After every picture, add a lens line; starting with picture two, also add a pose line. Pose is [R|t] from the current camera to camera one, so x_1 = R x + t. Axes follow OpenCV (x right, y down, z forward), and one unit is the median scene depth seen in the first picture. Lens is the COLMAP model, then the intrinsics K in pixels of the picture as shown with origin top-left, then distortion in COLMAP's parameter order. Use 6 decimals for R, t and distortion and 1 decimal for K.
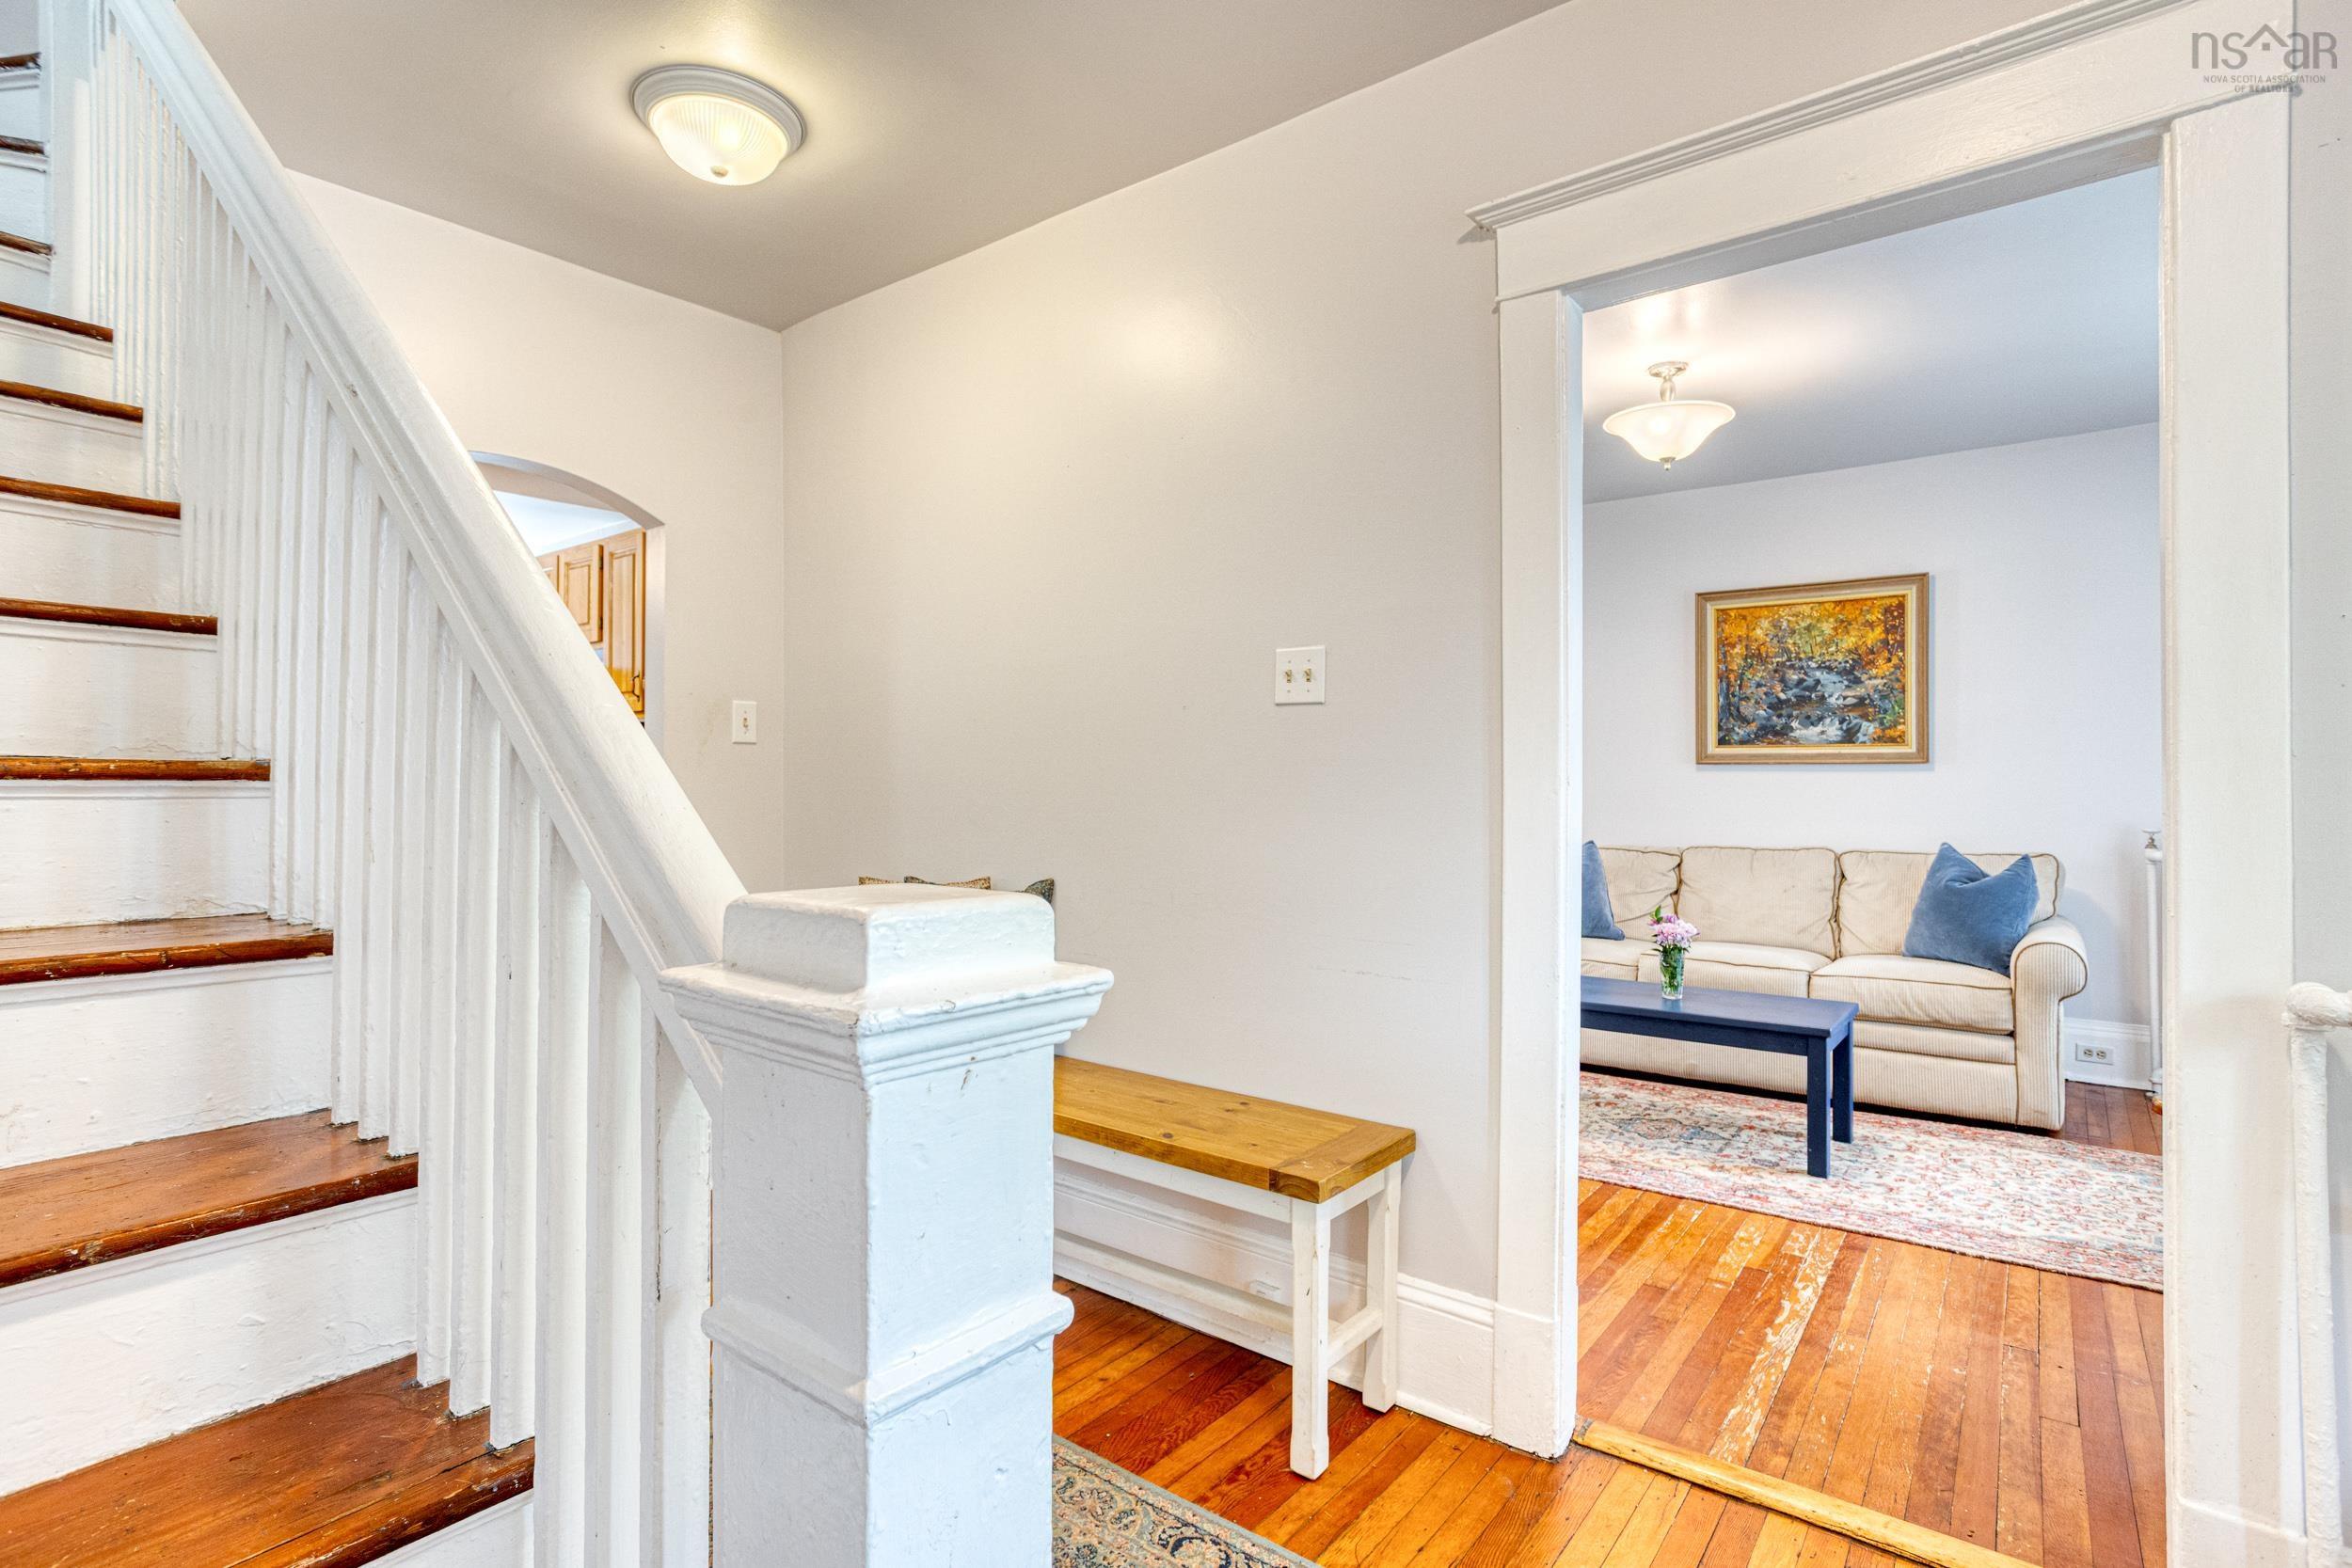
lens RADIAL K [[1149.1, 0, 1167.8], [0, 1149.1, 778.8], [0, 0, 1]] dist [-0.051527, 0.034449]
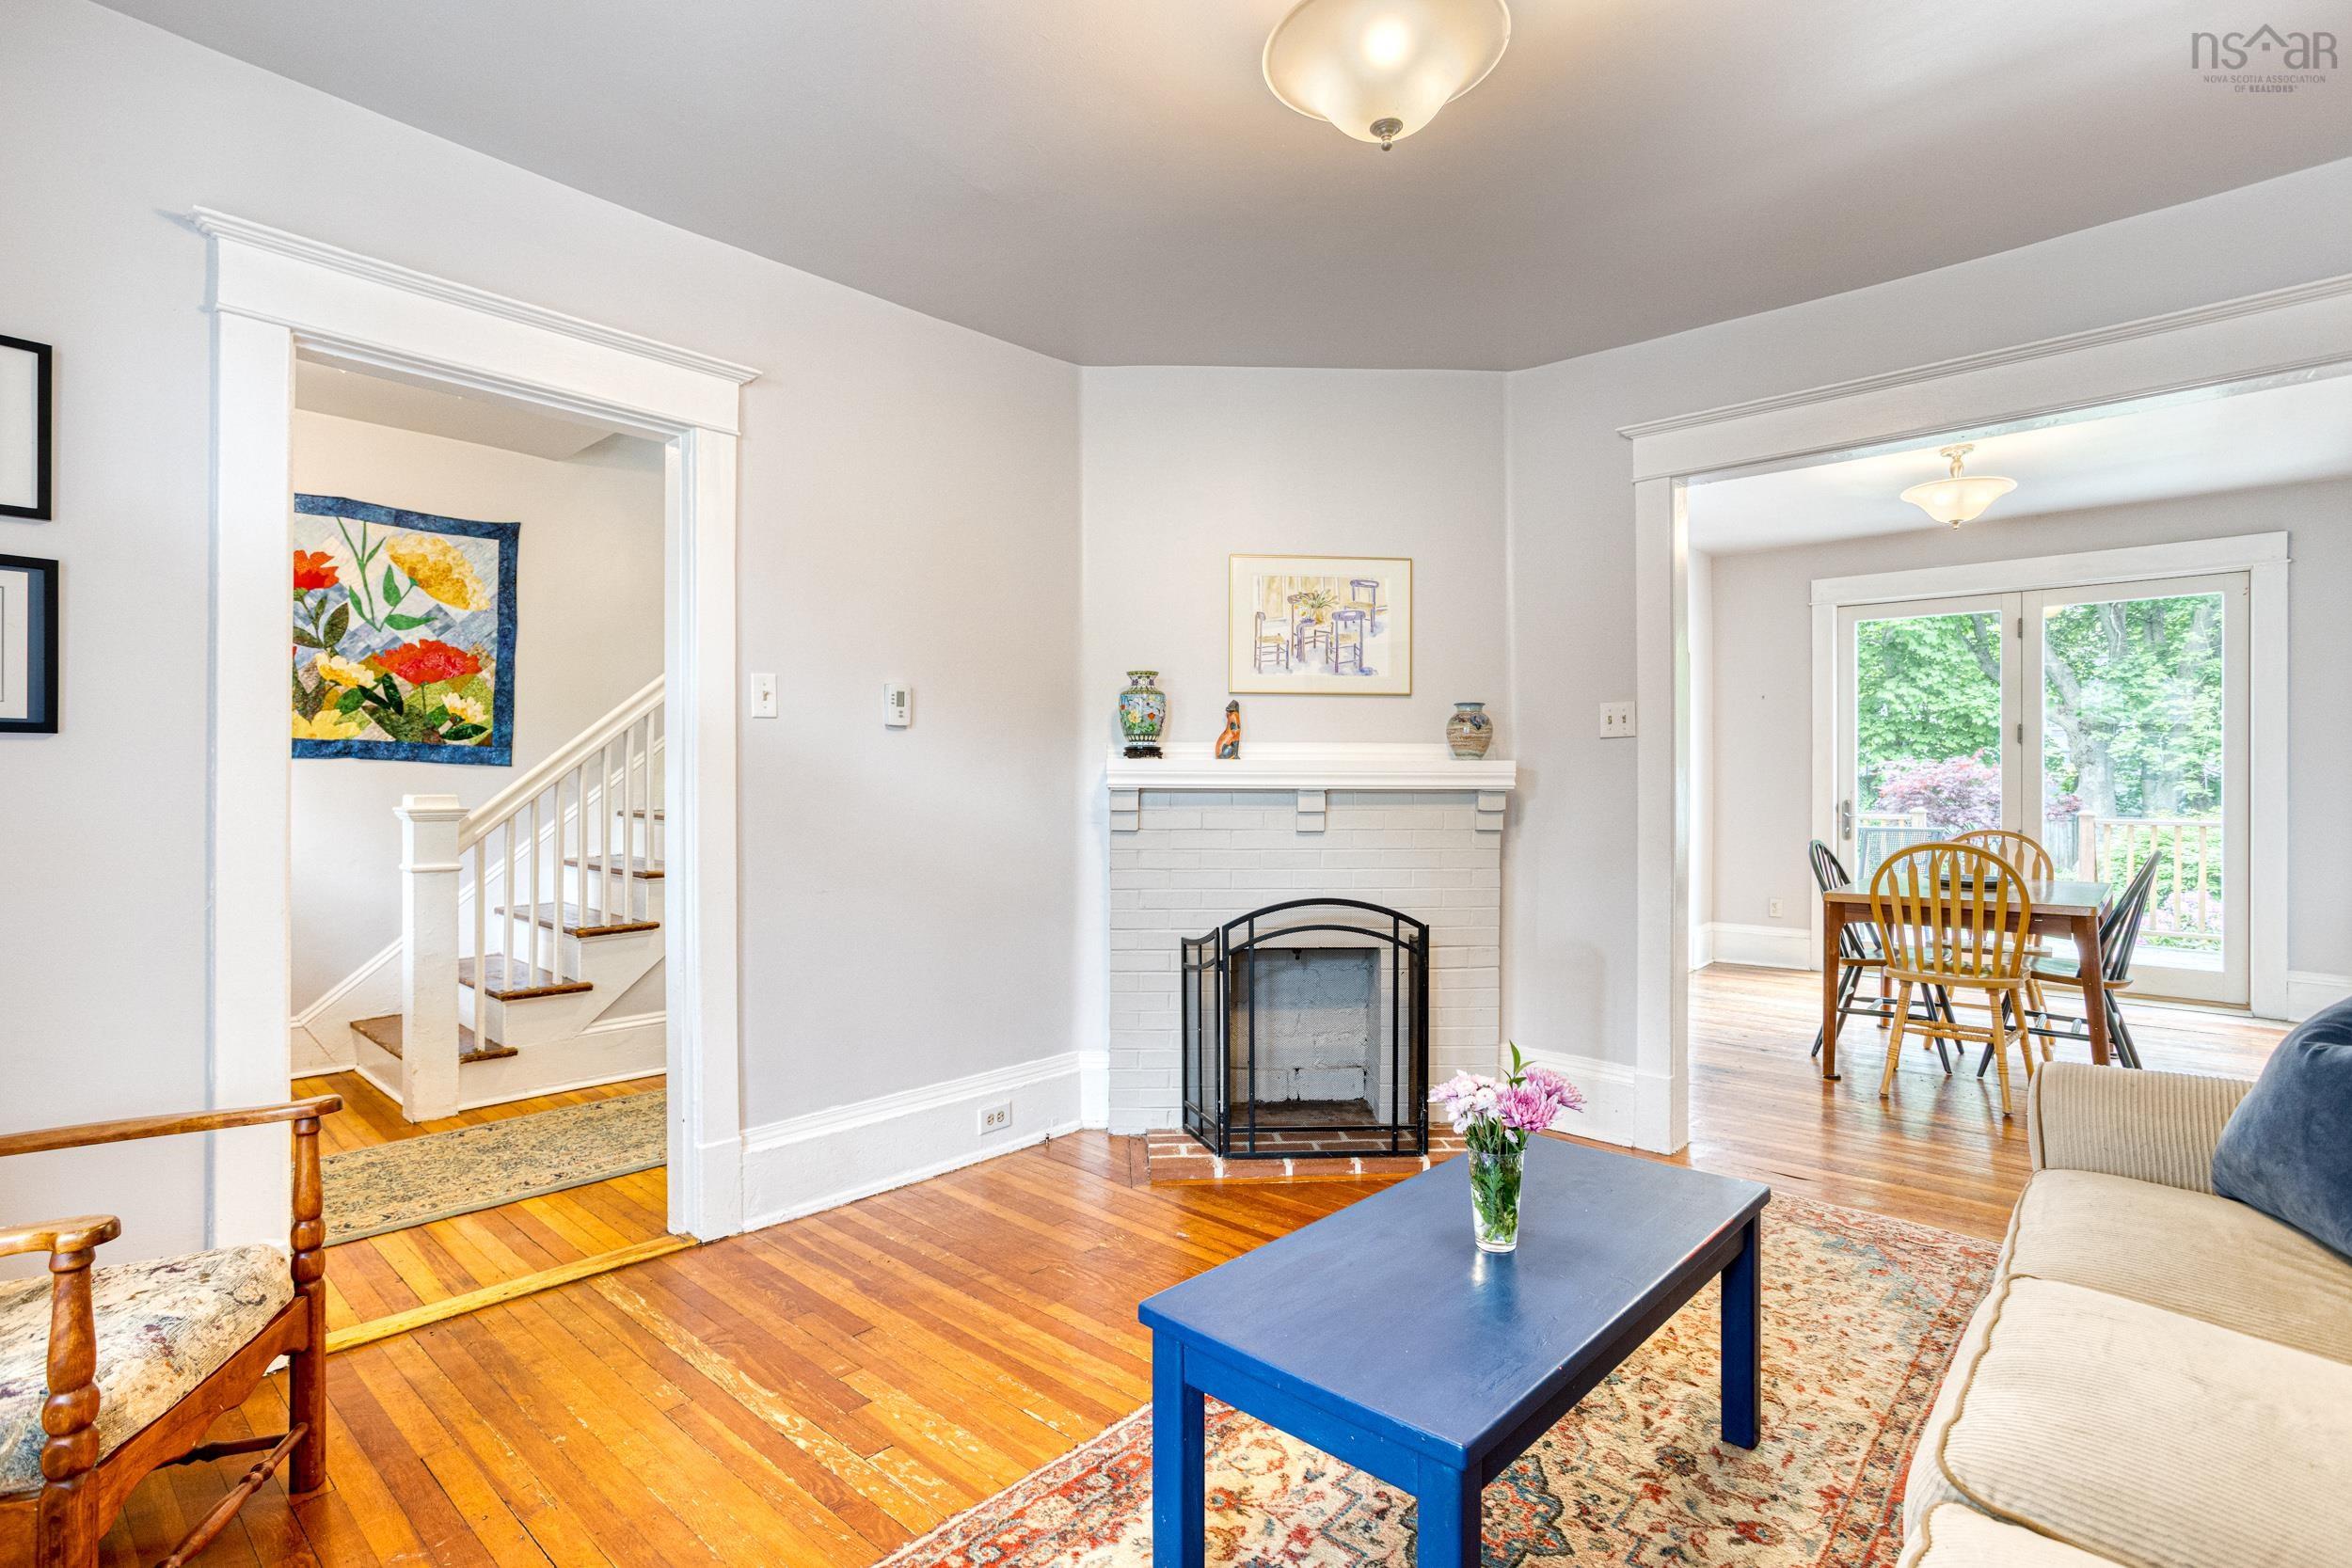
lens RADIAL K [[1124.8, 0, 1160.8], [0, 1124.8, 776.7], [0, 0, 1]] dist [-0.046660, 0.031434]
pose [[-0.072866, -0.005497, -0.997327, 0.712486], [0.004580, 0.999972, -0.005847, 0.003538], [0.997331, -0.004994, -0.072839, 0.710182]]
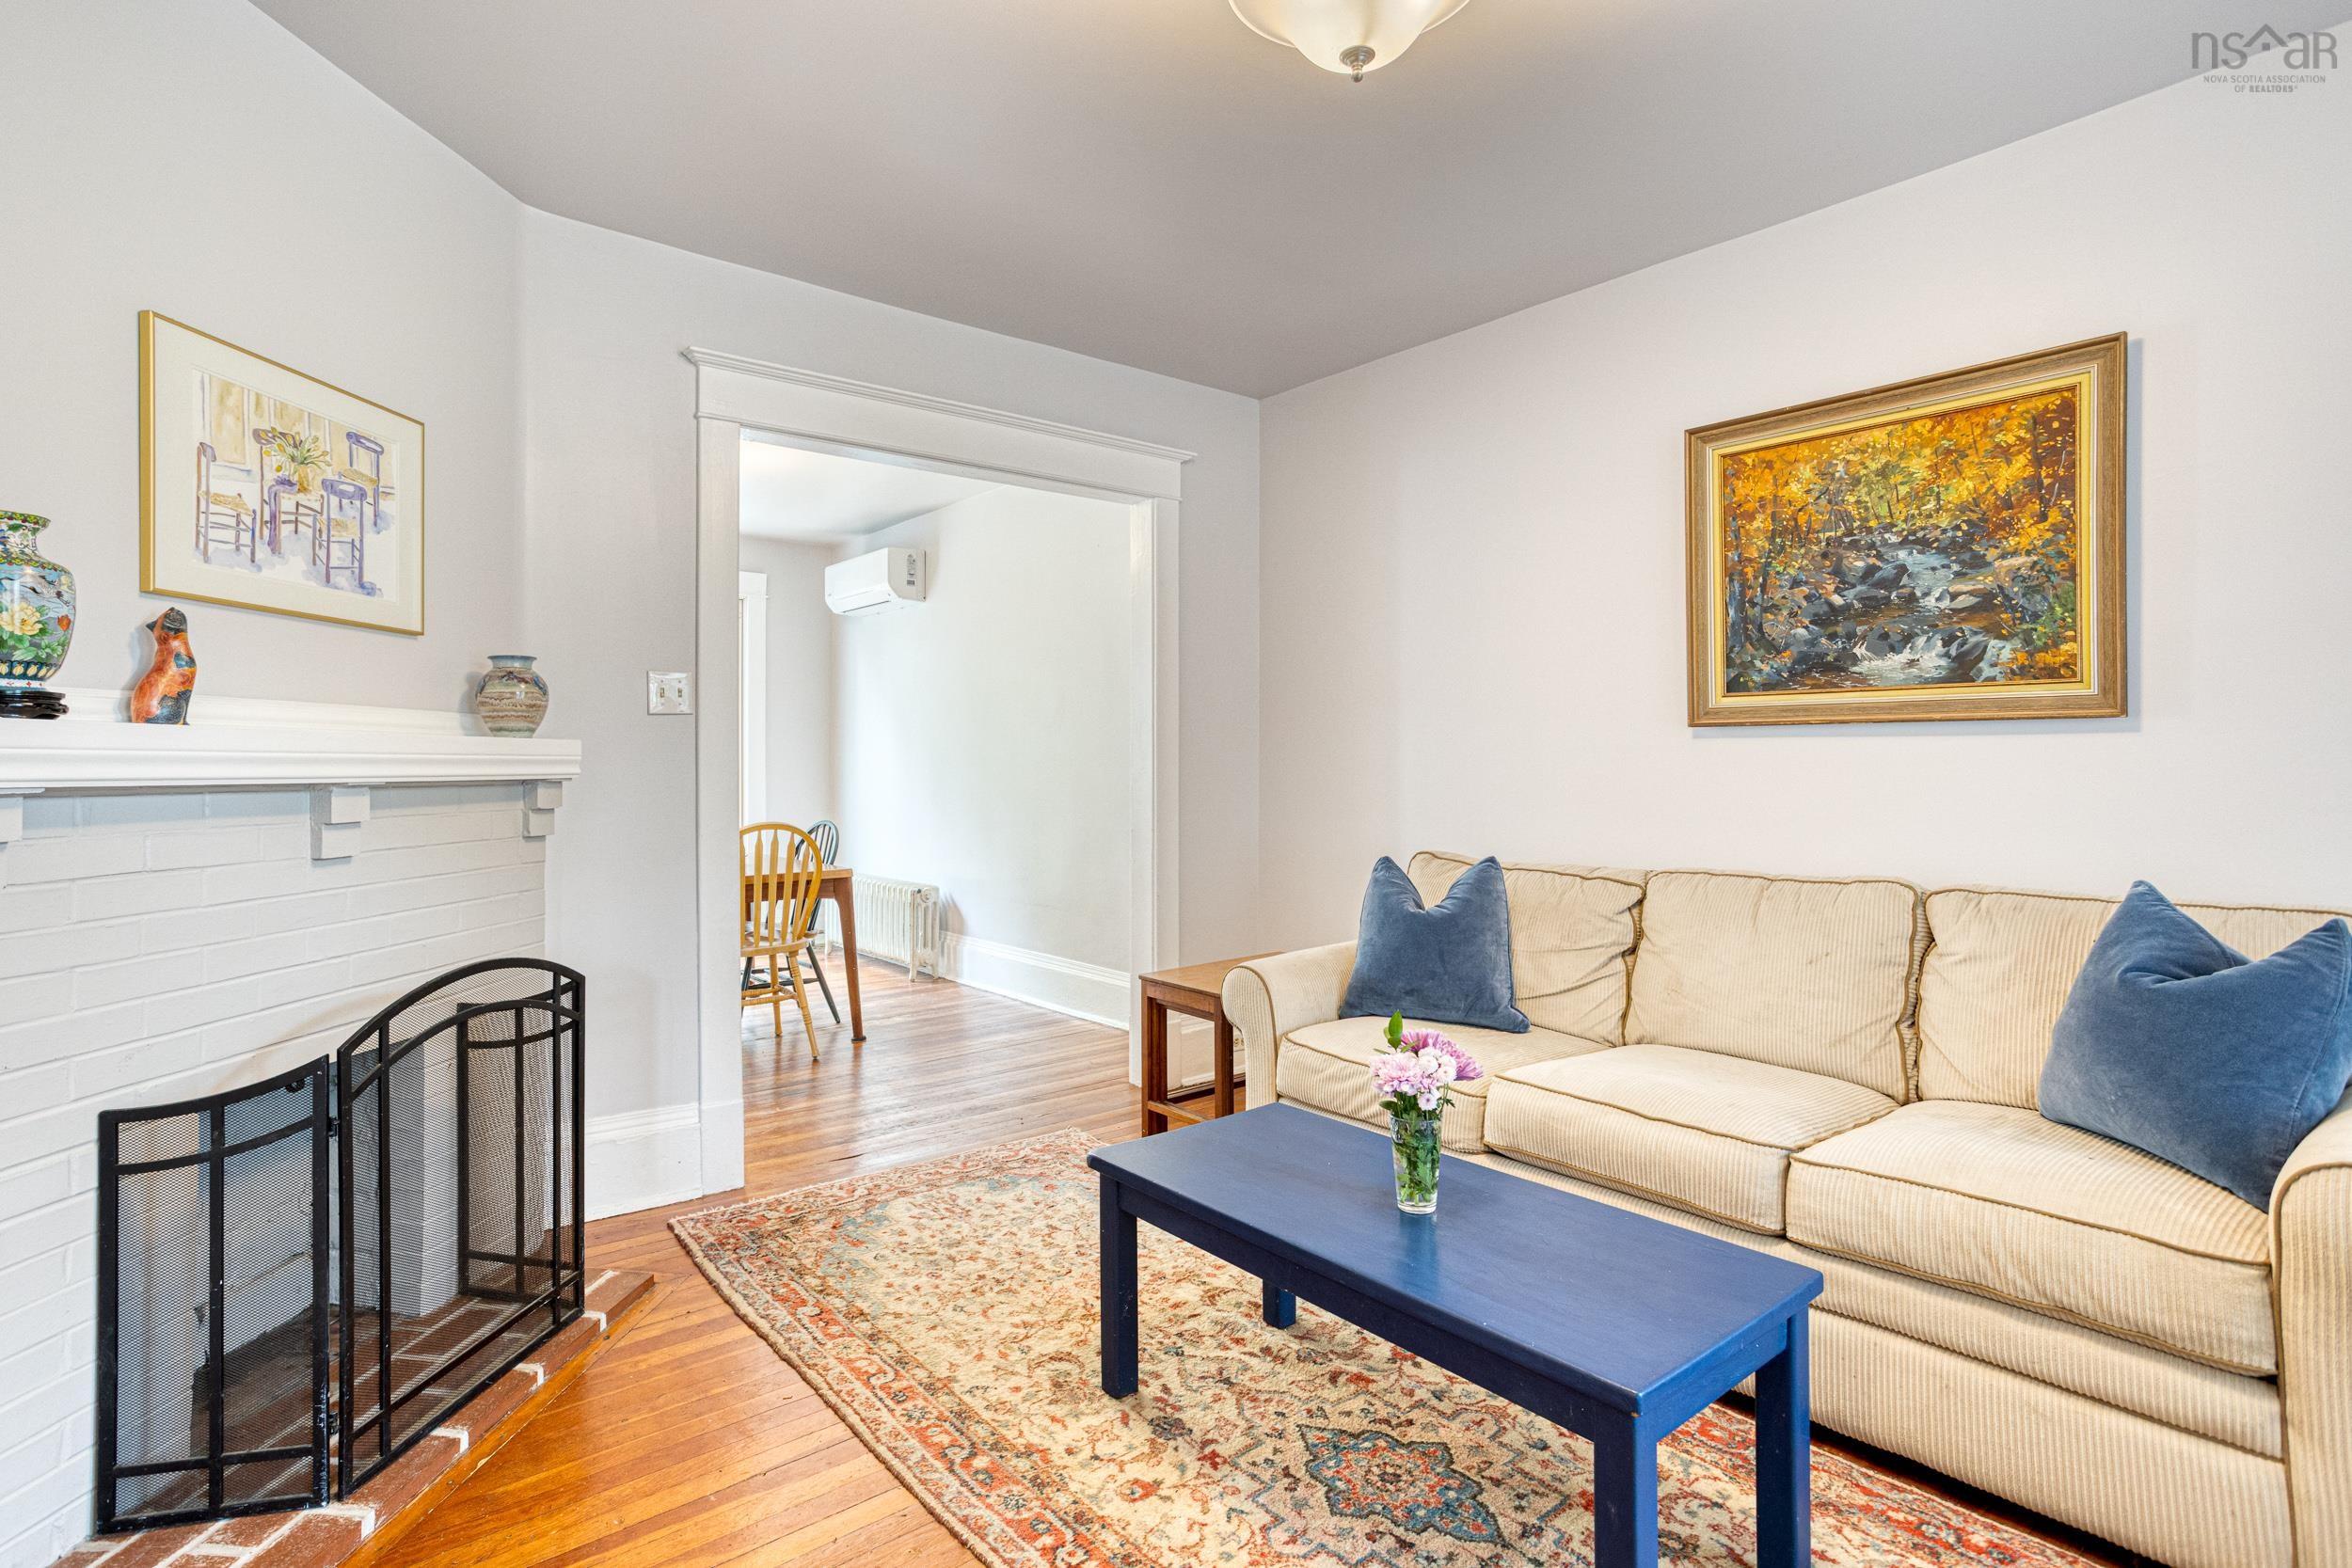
lens RADIAL K [[1164.3, 0, 1134.0], [0, 1164.3, 762.1], [0, 0, 1]] dist [-0.045659, 0.030760]
pose [[0.974704, -0.007804, -0.223362, 0.345876], [0.008753, 0.999956, 0.003262, 0.001037], [0.223327, -0.005134, 0.974730, 0.395100]]
